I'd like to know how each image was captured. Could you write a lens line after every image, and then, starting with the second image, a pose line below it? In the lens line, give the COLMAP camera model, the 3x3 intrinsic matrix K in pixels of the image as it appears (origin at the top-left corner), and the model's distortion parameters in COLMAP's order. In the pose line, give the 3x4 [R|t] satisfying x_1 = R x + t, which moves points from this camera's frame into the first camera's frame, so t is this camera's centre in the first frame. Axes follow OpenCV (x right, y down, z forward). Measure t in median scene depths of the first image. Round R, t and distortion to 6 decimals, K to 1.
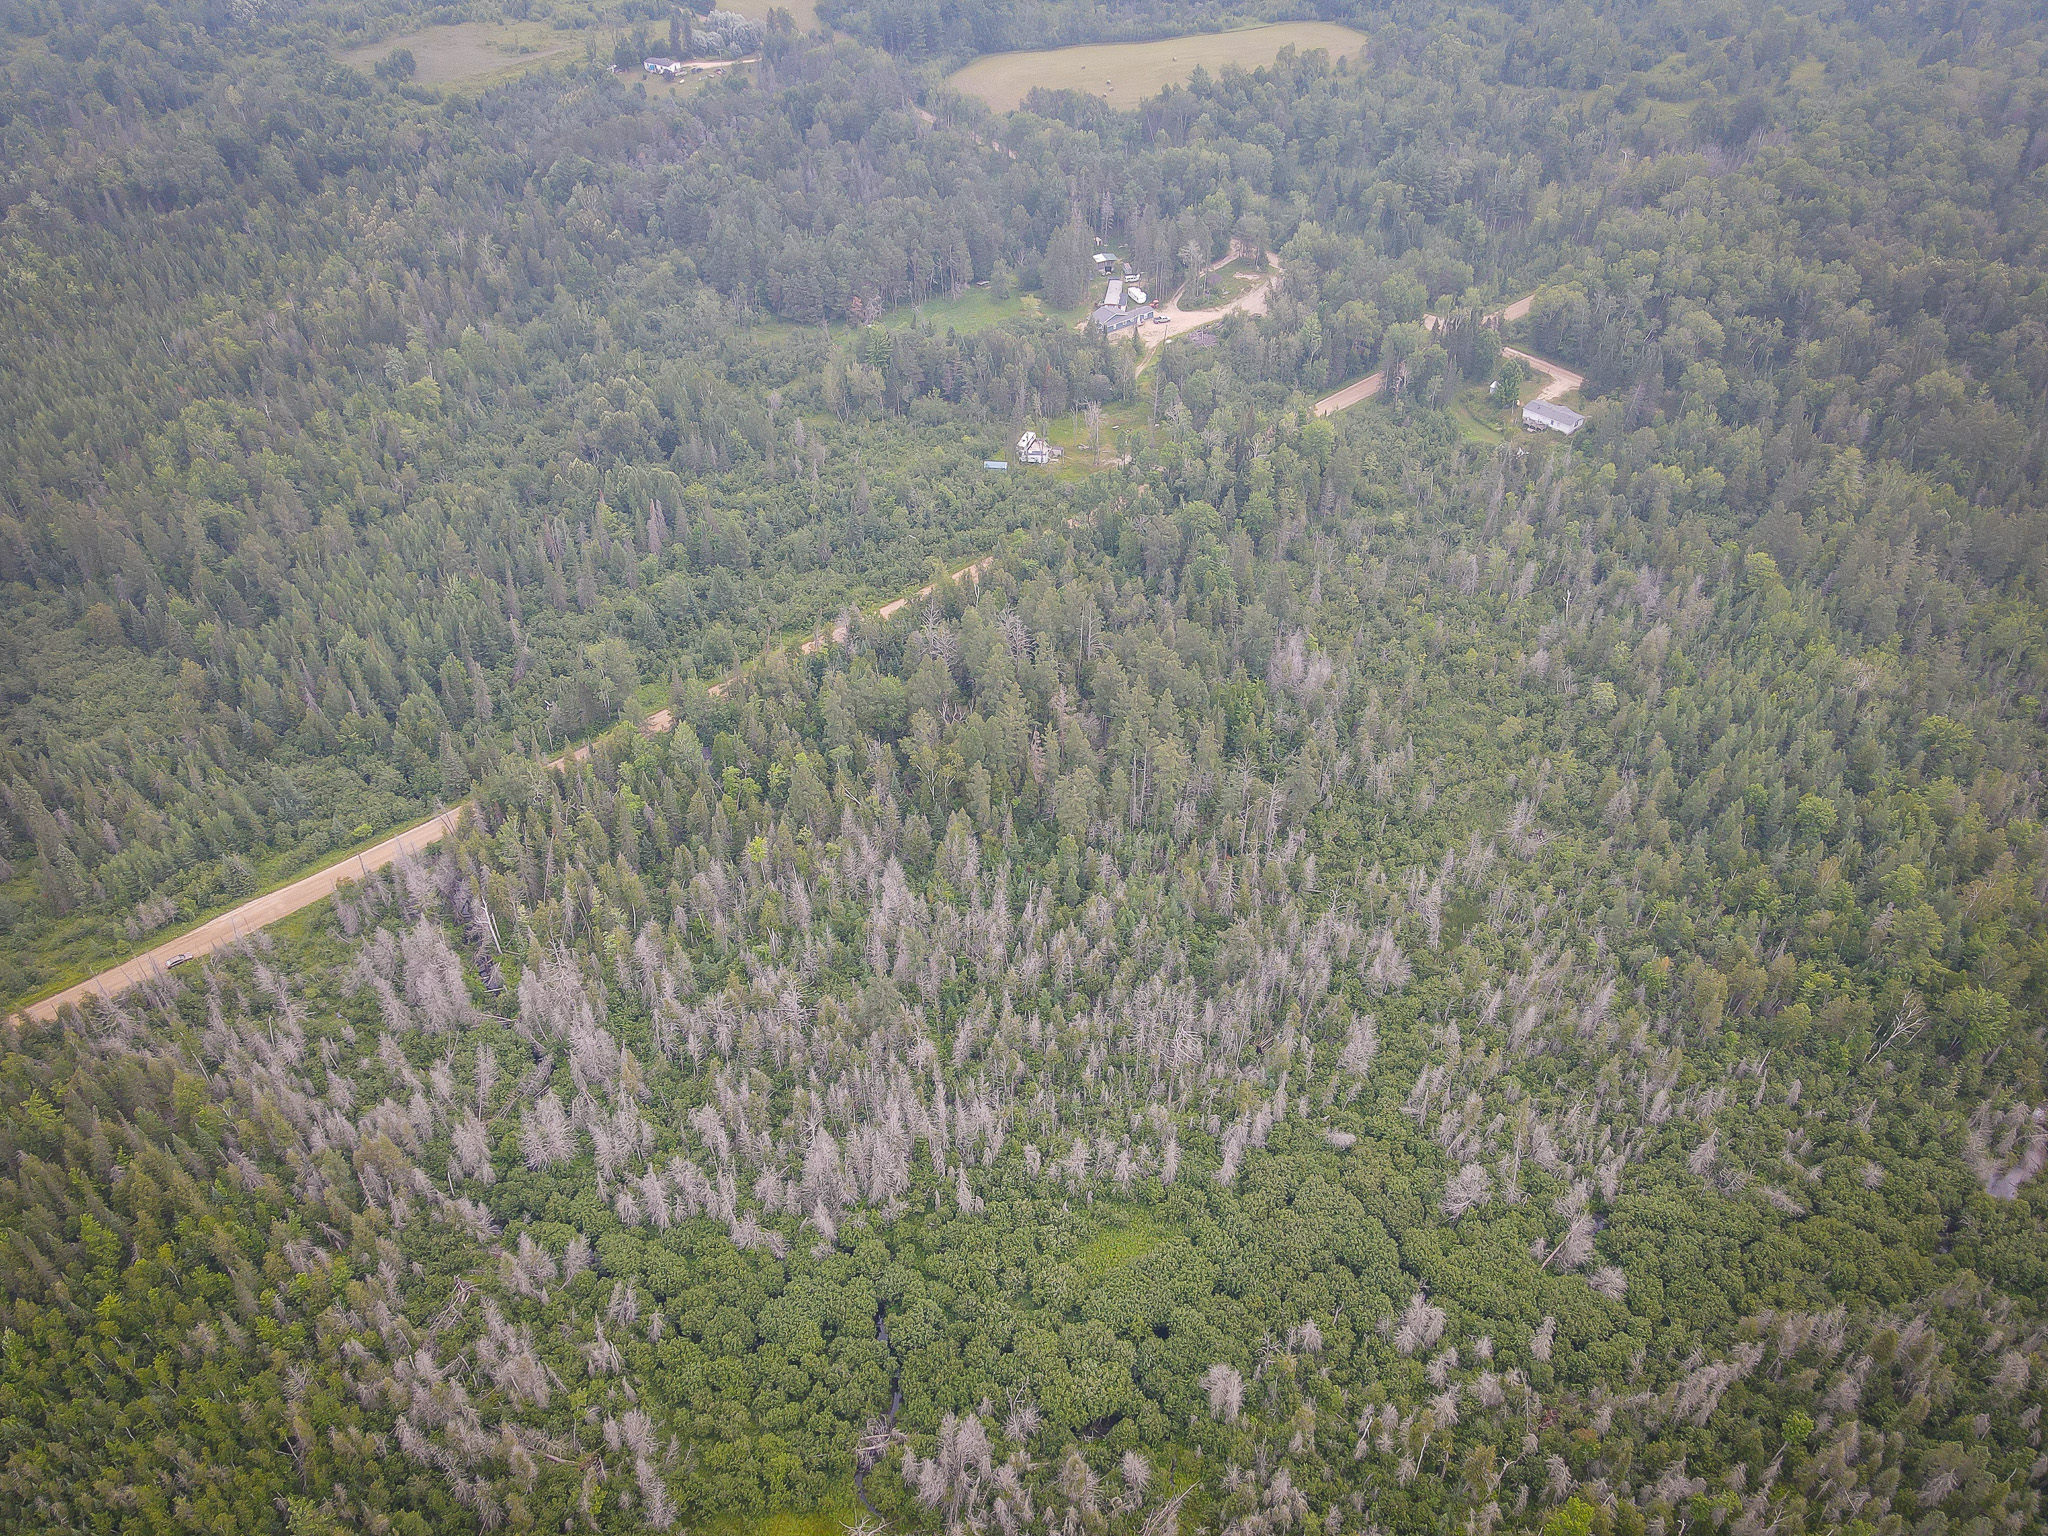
lens RADIAL K [[1491.2, 0, 1024.0], [0, 1491.2, 768.0], [0, 0, 1]] dist [0.000845, 0.005044]
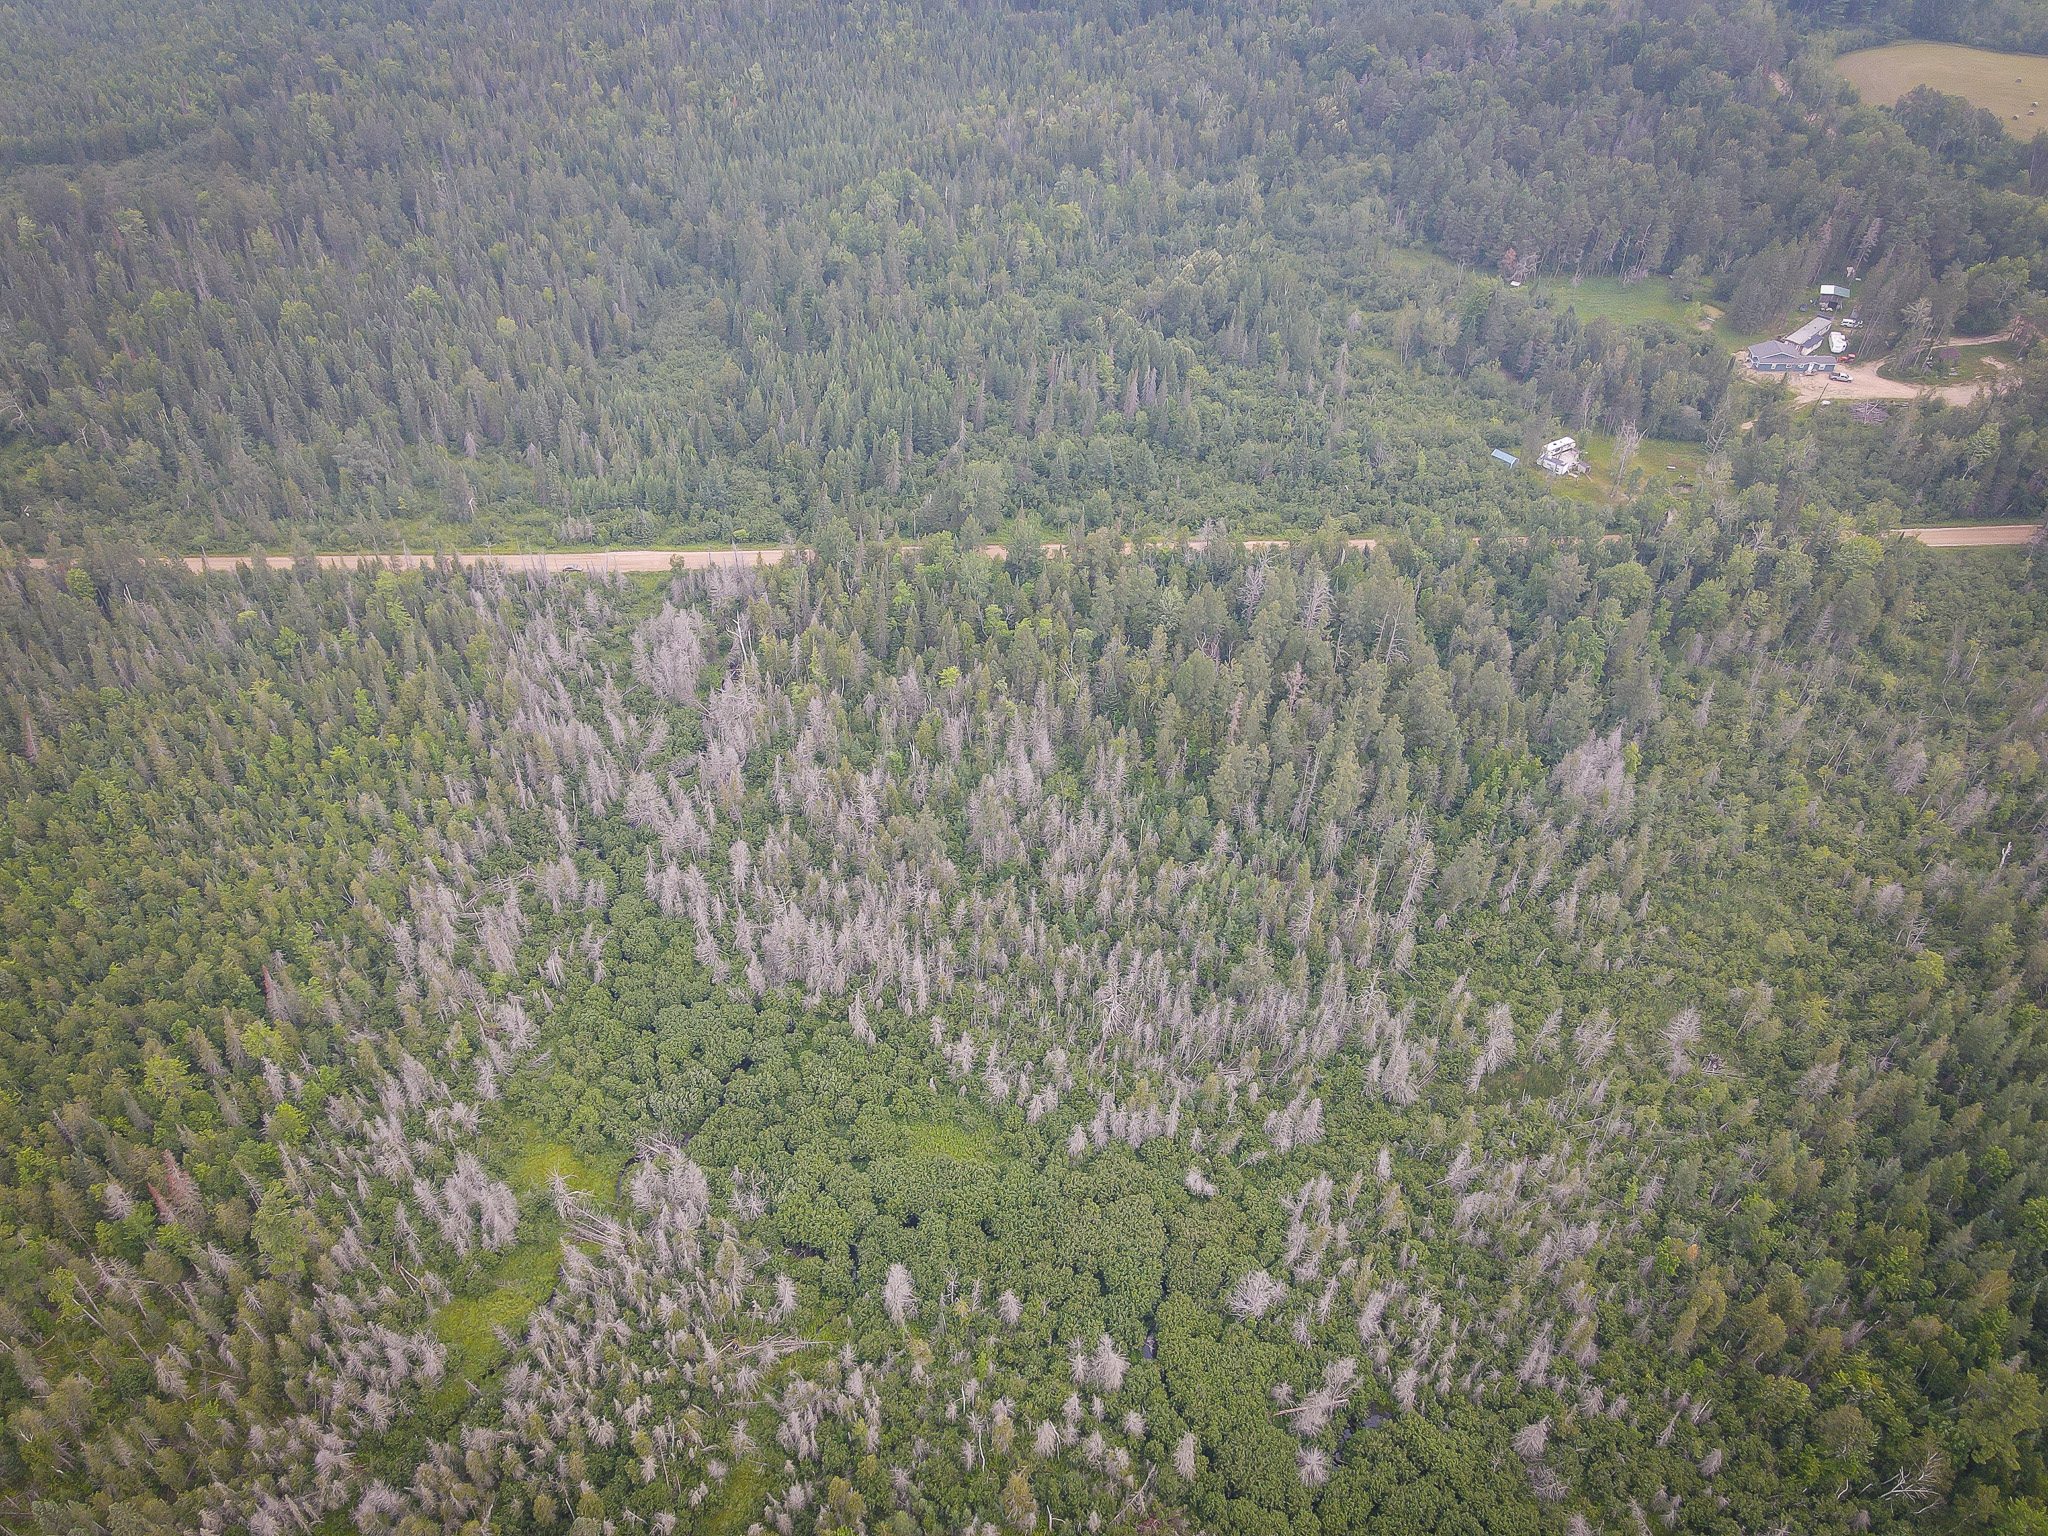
lens RADIAL K [[1491.2, 0, 1024.0], [0, 1491.2, 768.0], [0, 0, 1]] dist [0.000845, 0.005044]
pose [[0.774466, 0.441697, -0.452886, 0.360998], [-0.413621, 0.895227, 0.165790, -0.083589], [0.478665, 0.058924, 0.876018, 0.075868]]
